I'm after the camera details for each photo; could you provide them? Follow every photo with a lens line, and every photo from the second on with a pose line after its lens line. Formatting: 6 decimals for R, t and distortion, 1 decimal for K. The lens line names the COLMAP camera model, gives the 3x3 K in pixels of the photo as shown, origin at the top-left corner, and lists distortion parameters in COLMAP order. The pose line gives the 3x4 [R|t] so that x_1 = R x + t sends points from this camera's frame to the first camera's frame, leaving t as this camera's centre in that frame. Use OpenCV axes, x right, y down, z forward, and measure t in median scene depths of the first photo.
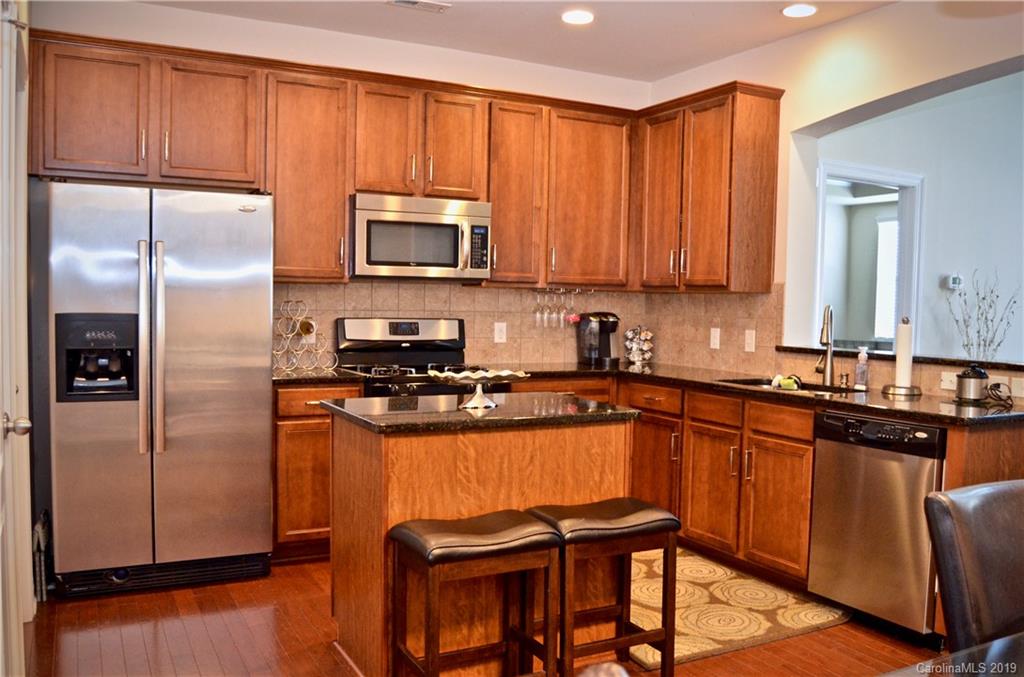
lens RADIAL K [[885.8, 0, 513.6], [0, 885.8, 343.0], [0, 0, 1]] dist [-0.071976, 0.005084]
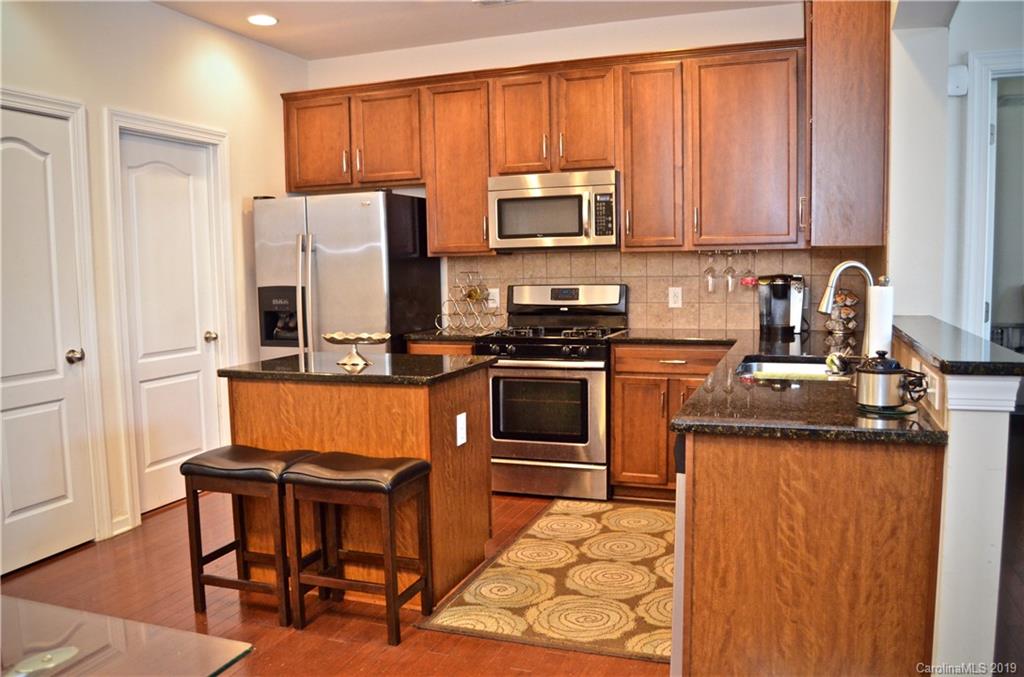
lens RADIAL K [[802.9, 0, 512.5], [0, 802.9, 336.8], [0, 0, 1]] dist [-0.065497, 0.013923]
pose [[0.668692, 0.034628, -0.742732, 0.621809], [-0.003549, 0.999052, 0.043382, -0.007021], [0.743531, -0.026373, 0.668182, 0.315547]]
